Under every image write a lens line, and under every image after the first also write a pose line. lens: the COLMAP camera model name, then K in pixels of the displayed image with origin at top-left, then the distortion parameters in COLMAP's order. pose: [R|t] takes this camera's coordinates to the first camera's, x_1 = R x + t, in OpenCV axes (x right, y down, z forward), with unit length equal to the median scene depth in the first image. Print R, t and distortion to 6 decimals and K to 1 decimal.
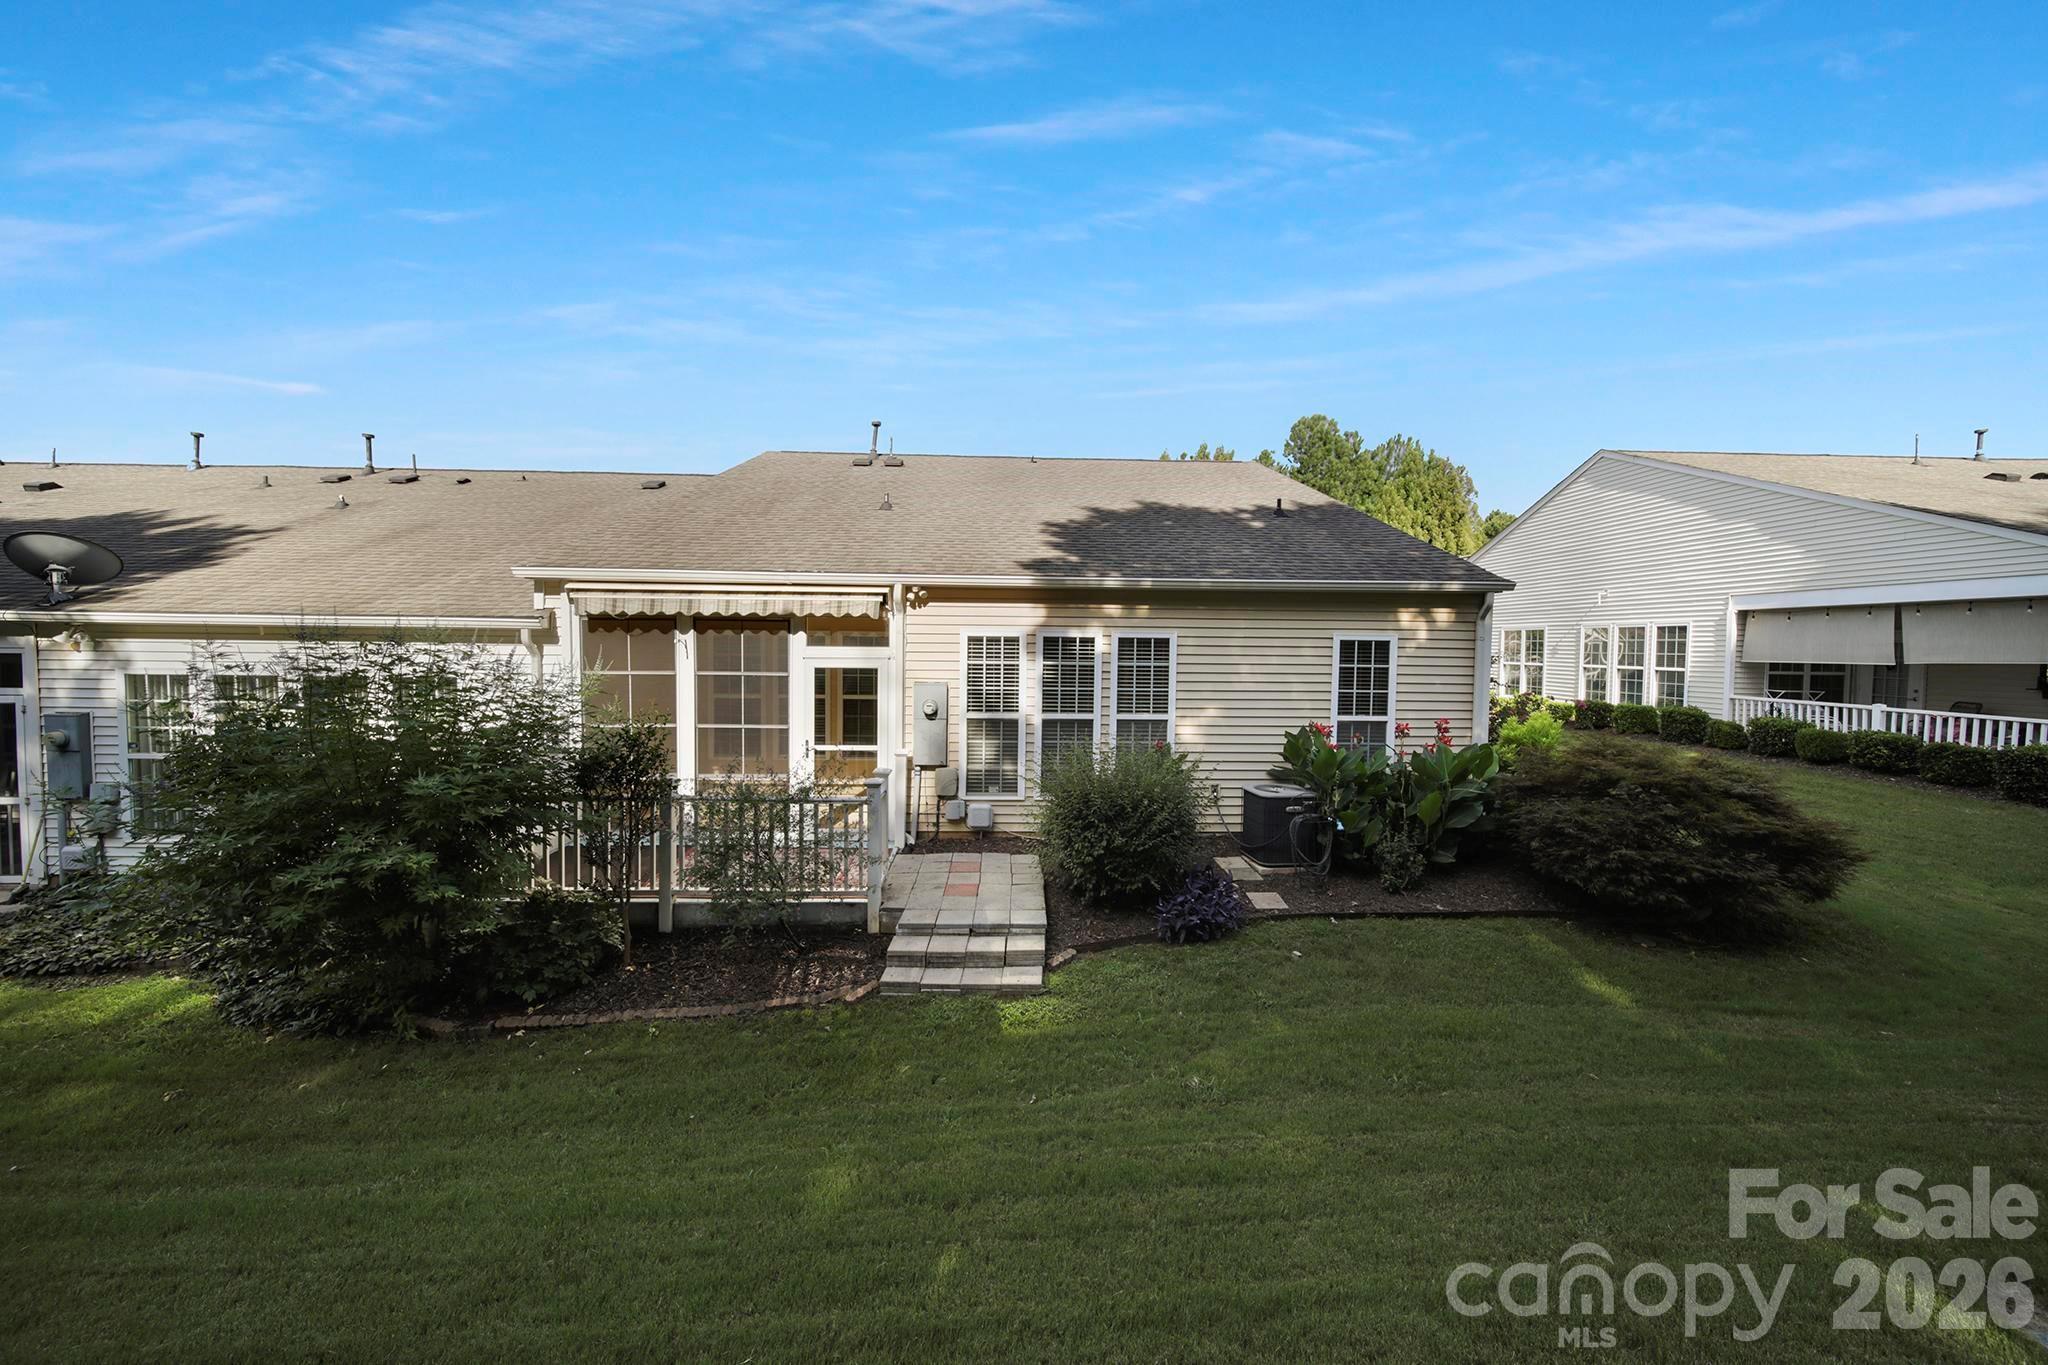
lens RADIAL K [[722.3, 0, 1026.0], [0, 722.3, 672.3], [0, 0, 1]] dist [-0.000264, -0.001587]
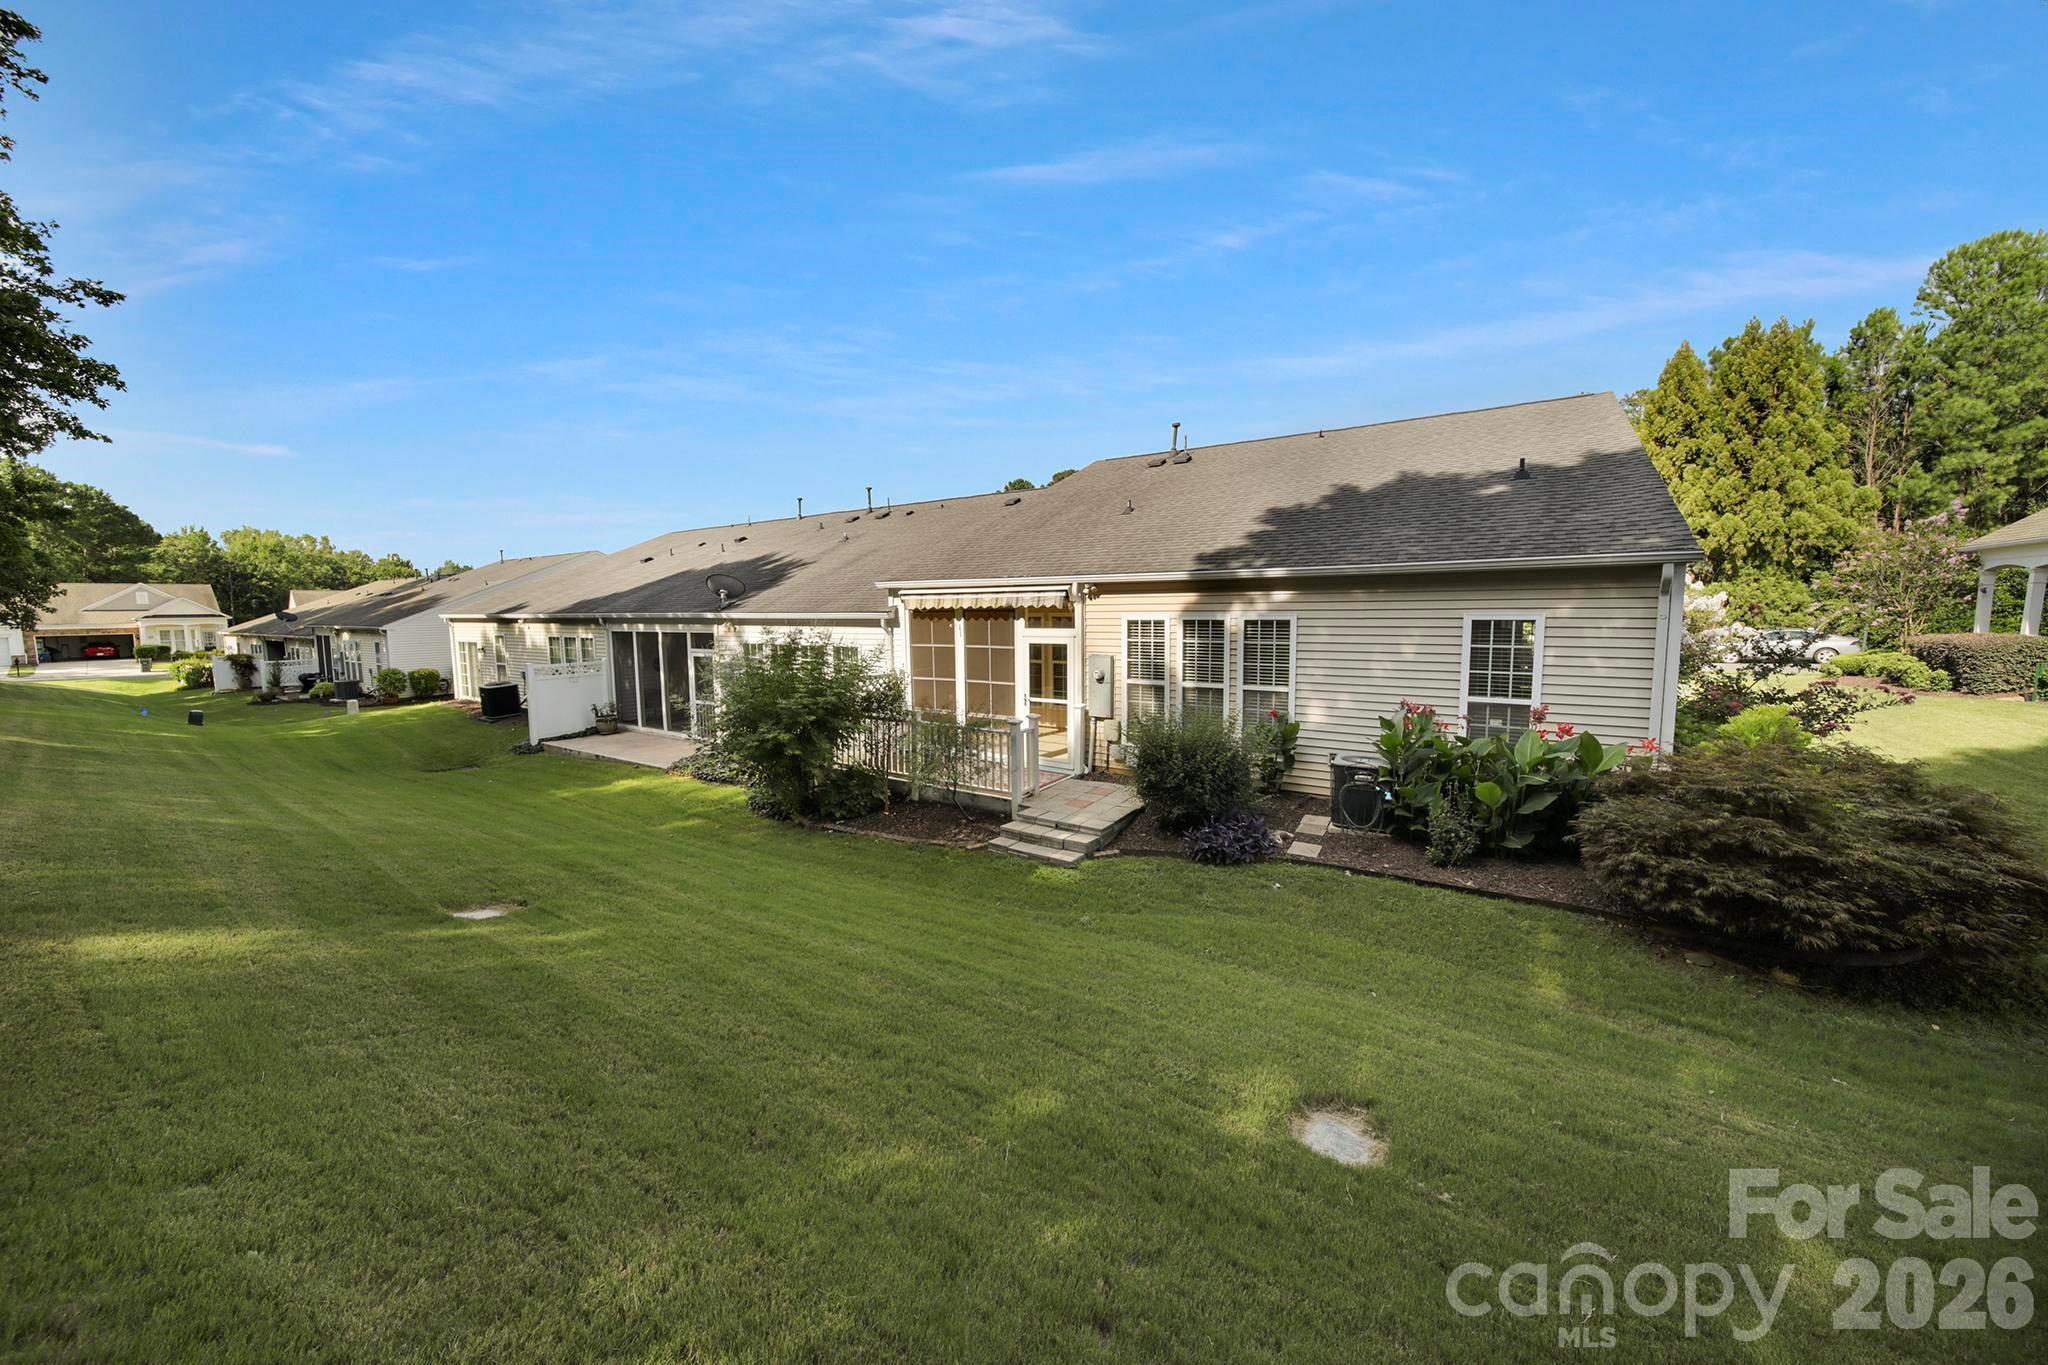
lens RADIAL K [[722.3, 0, 1019.3], [0, 722.3, 680.6], [0, 0, 1]] dist [-0.000264, -0.001587]
pose [[0.806742, 0.039861, -0.589558, 0.543404], [-0.002031, 0.997903, 0.064690, -0.025544], [0.590900, -0.050991, 0.805132, -0.166980]]
